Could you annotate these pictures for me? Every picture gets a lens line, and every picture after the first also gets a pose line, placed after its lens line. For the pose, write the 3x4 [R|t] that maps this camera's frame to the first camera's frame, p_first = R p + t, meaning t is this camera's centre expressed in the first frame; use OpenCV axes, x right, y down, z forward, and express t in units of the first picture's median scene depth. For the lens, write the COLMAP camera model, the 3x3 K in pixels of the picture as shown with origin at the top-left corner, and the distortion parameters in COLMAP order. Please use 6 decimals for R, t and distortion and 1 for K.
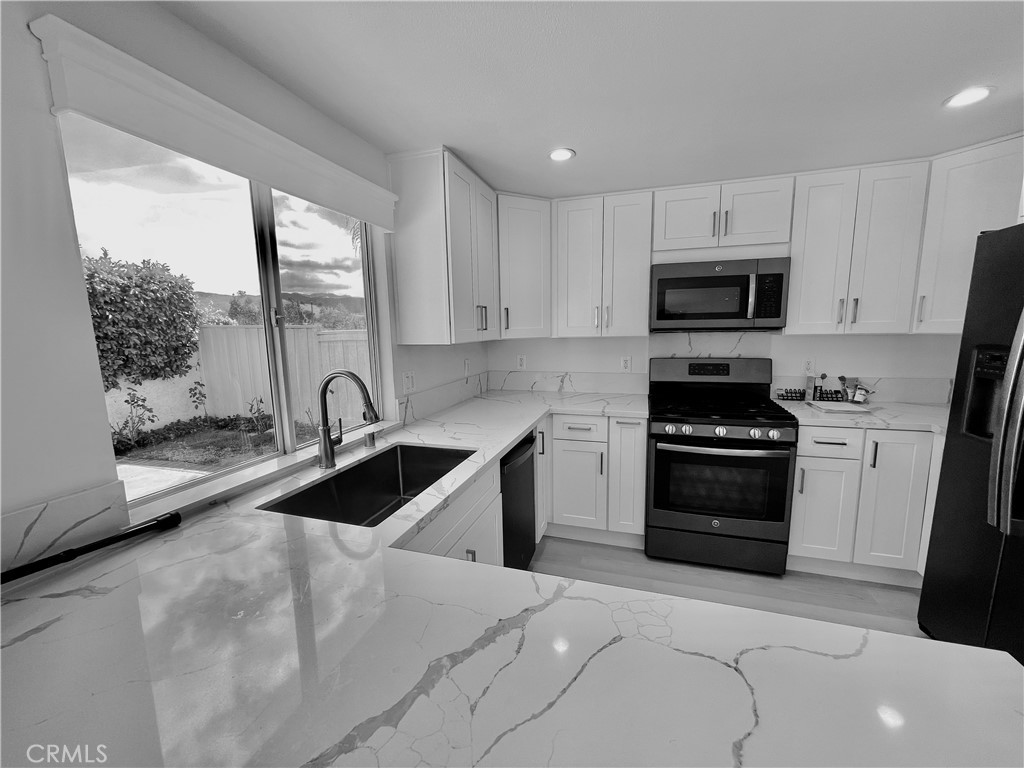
lens RADIAL K [[413.6, 0, 514.3], [0, 413.6, 388.1], [0, 0, 1]] dist [-0.001481, -0.000401]
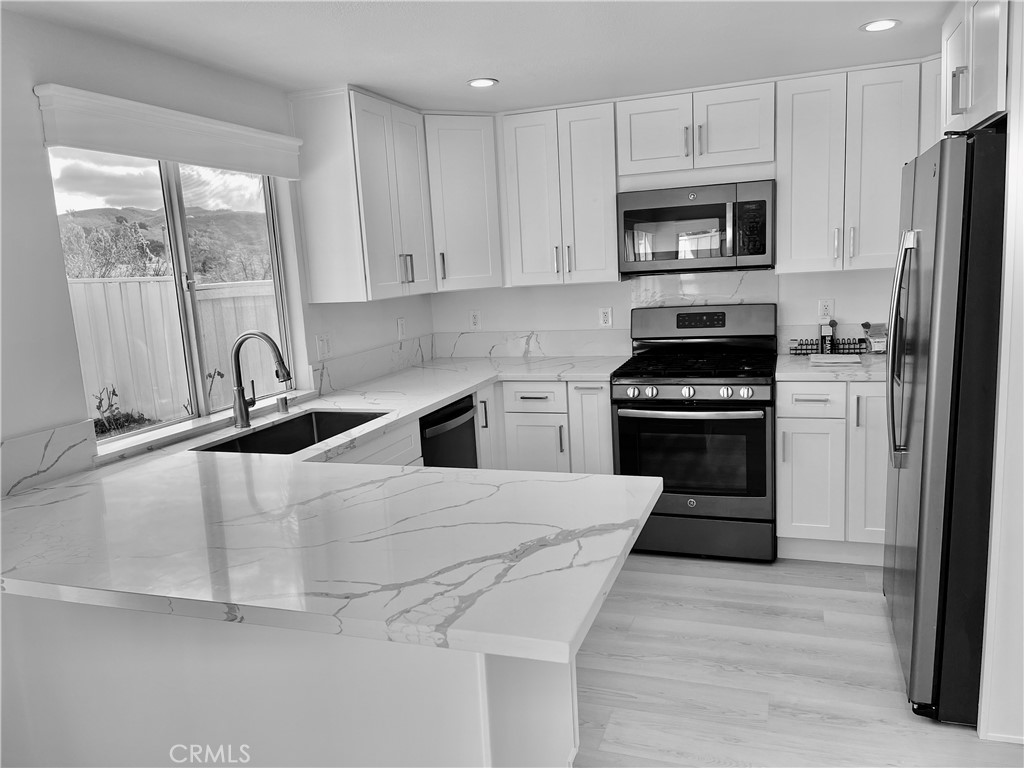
lens RADIAL K [[774.8, 0, 513.2], [0, 774.8, 386.0], [0, 0, 1]] dist [0.065602, -0.078828]
pose [[0.998745, -0.031898, -0.038616, 0.195300], [0.032545, 0.999338, 0.016241, 0.053358], [0.038073, -0.017477, 0.999122, -0.598377]]
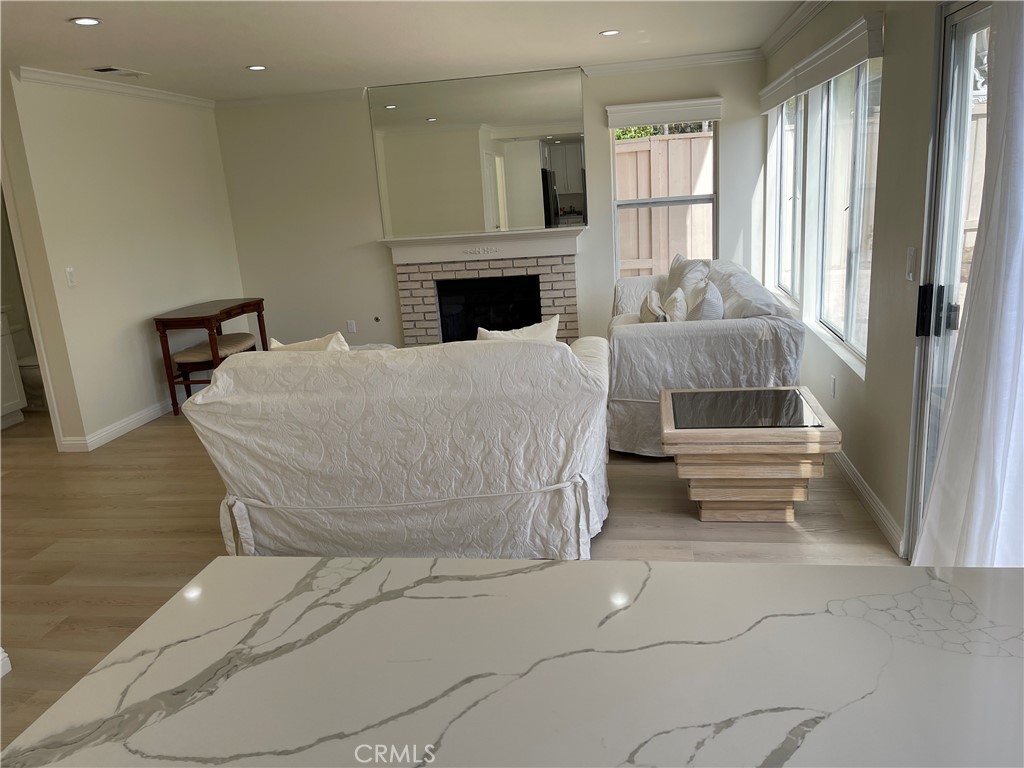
lens RADIAL K [[774.8, 0, 517.6], [0, 774.8, 383.0], [0, 0, 1]] dist [0.065602, -0.078828]
pose [[-0.985245, 0.118188, -0.123794, 0.035494], [0.061966, 0.920547, 0.385686, -0.118325], [0.159541, 0.372324, -0.914287, 0.453300]]
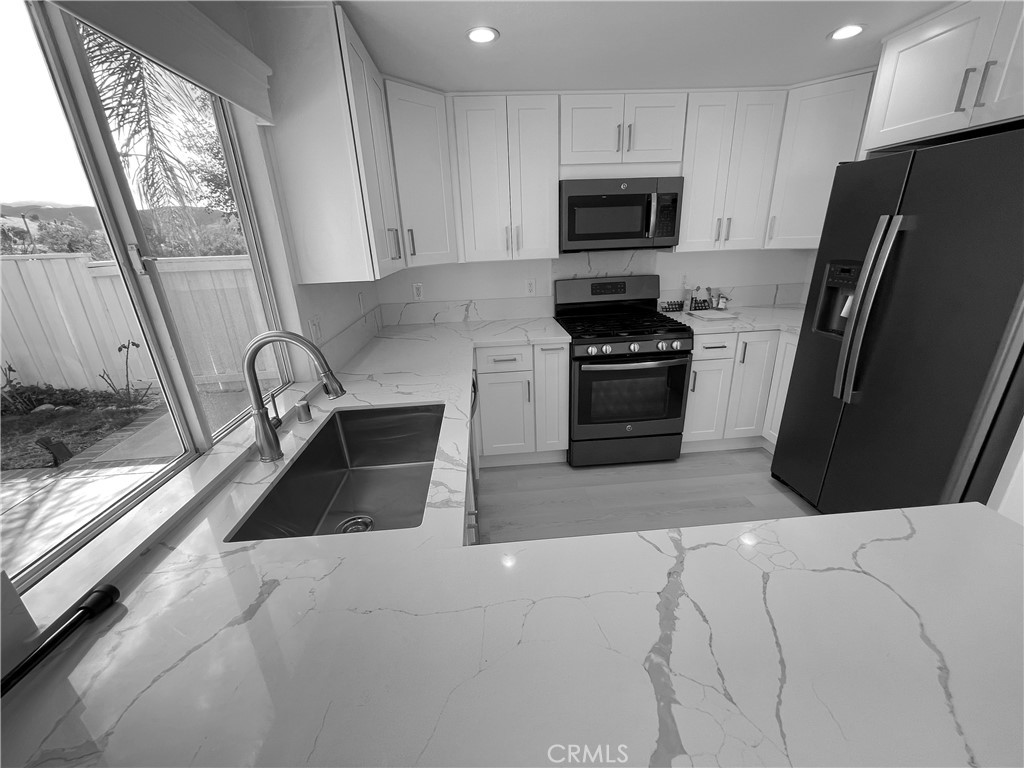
lens RADIAL K [[413.6, 0, 514.9], [0, 413.6, 387.0], [0, 0, 1]] dist [-0.001481, -0.000401]
pose [[0.924216, -0.147784, 0.352114, -0.190851], [0.077673, 0.975555, 0.205572, -0.041635], [-0.373887, -0.162643, 0.913102, 0.100427]]
